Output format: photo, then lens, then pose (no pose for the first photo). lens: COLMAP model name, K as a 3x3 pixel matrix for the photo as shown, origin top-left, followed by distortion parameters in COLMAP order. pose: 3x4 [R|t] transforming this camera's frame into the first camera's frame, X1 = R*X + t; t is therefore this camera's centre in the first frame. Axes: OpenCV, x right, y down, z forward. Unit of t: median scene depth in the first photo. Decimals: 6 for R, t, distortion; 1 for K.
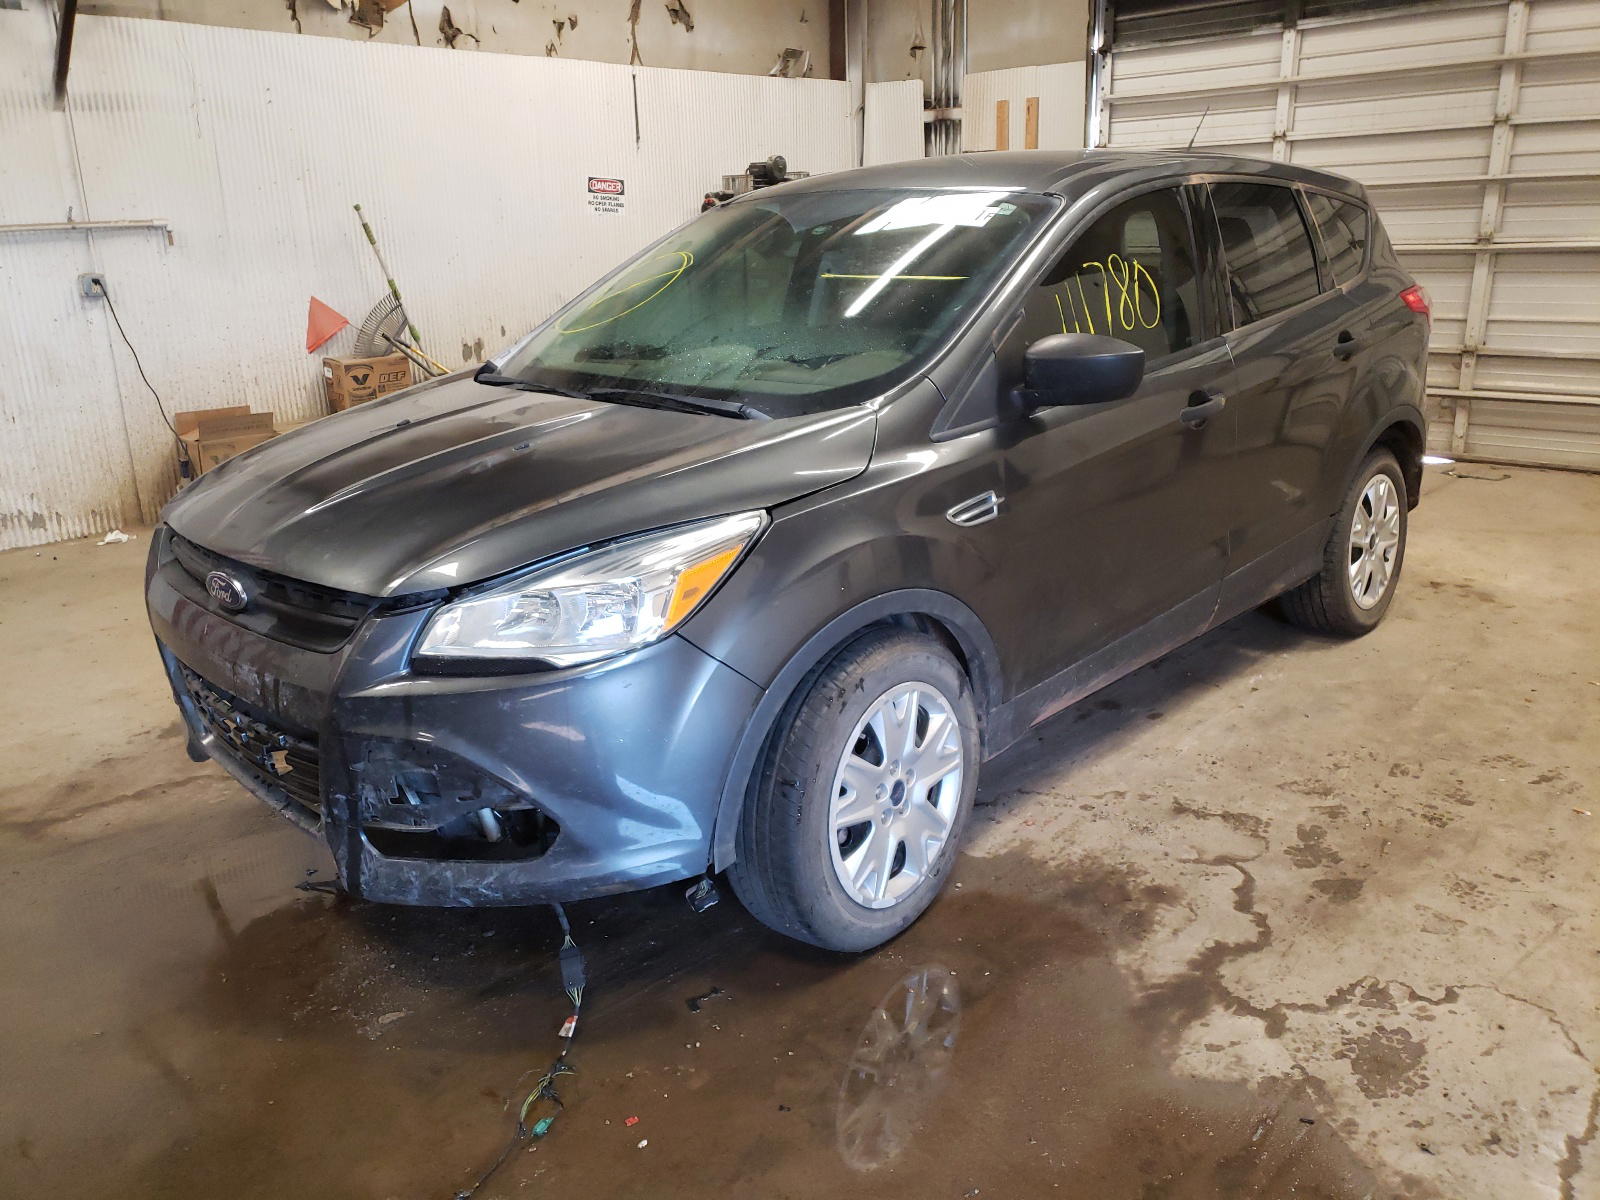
lens RADIAL K [[1219.3, 0, 800.0], [0, 1219.3, 600.0], [0, 0, 1]] dist [0.087582, -0.068658]
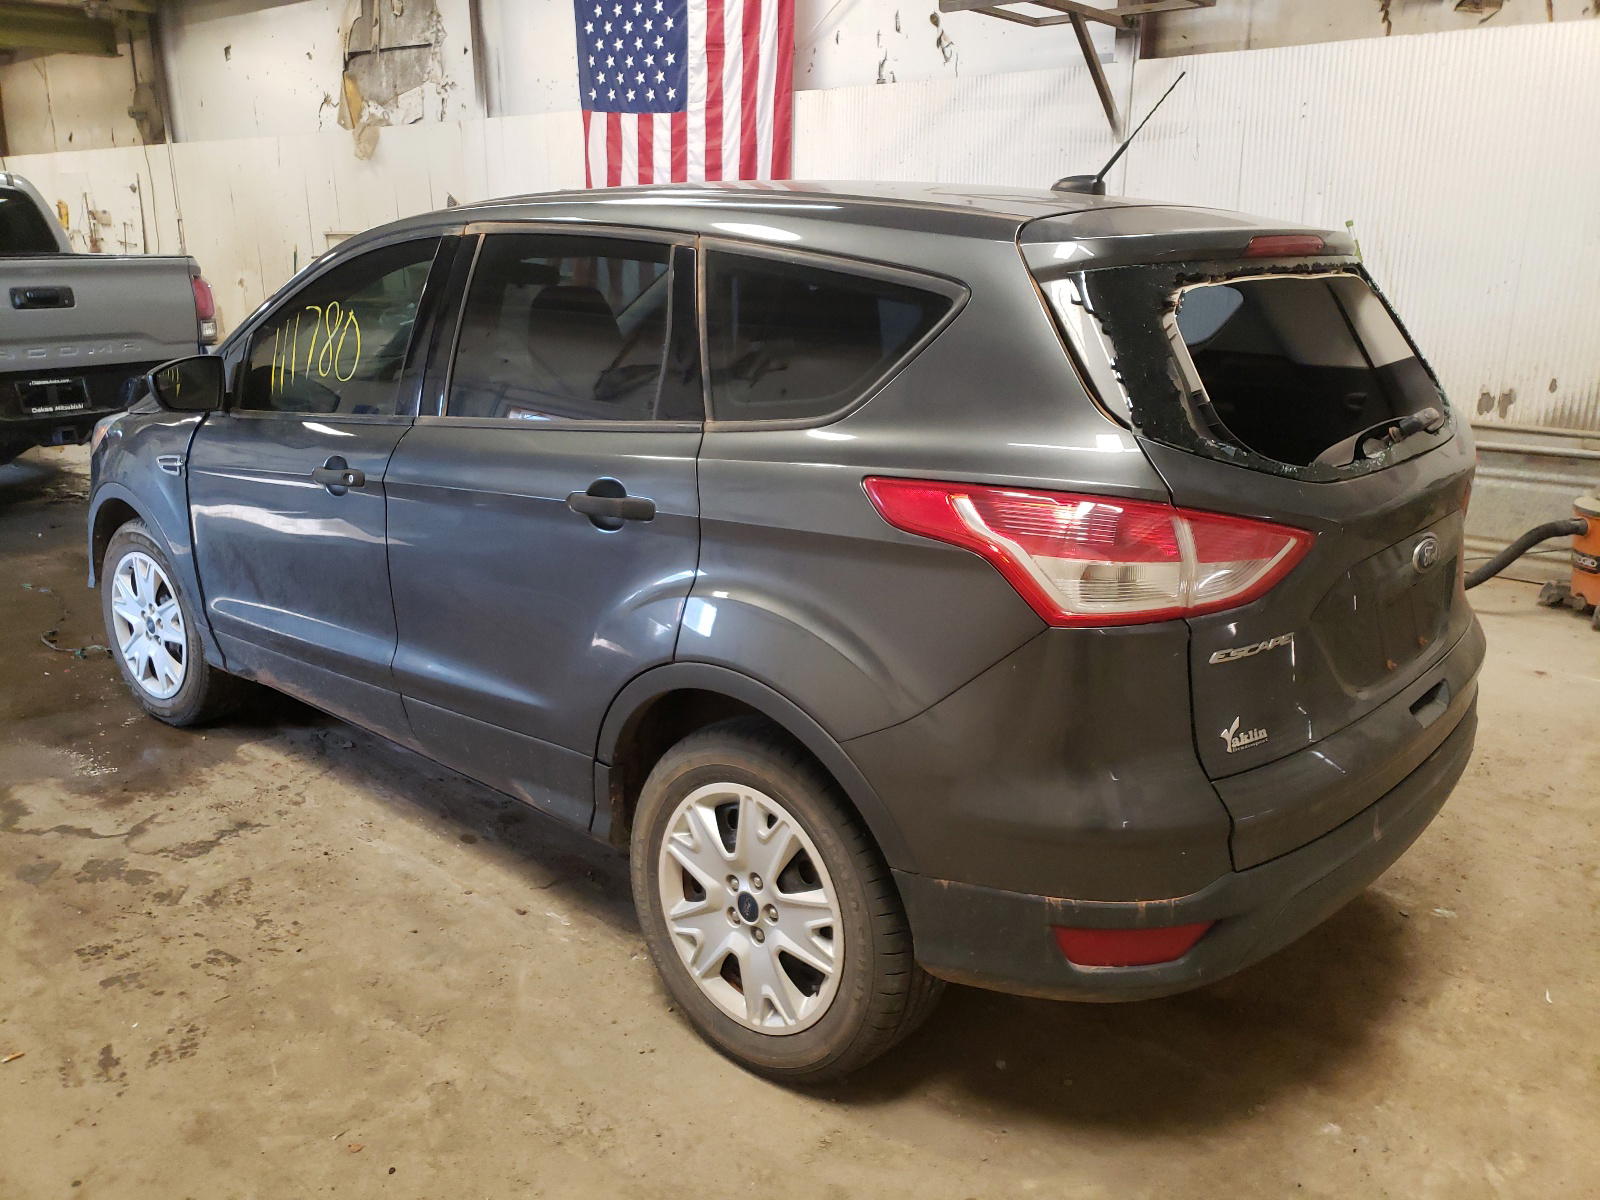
lens RADIAL K [[1219.3, 0, 800.0], [0, 1219.3, 600.0], [0, 0, 1]] dist [0.087582, -0.068658]
pose [[0.037662, 0.307344, -0.950853, 1.035011], [-0.302495, 0.910391, 0.282284, -0.360630], [0.952406, 0.276997, 0.127258, 1.033565]]
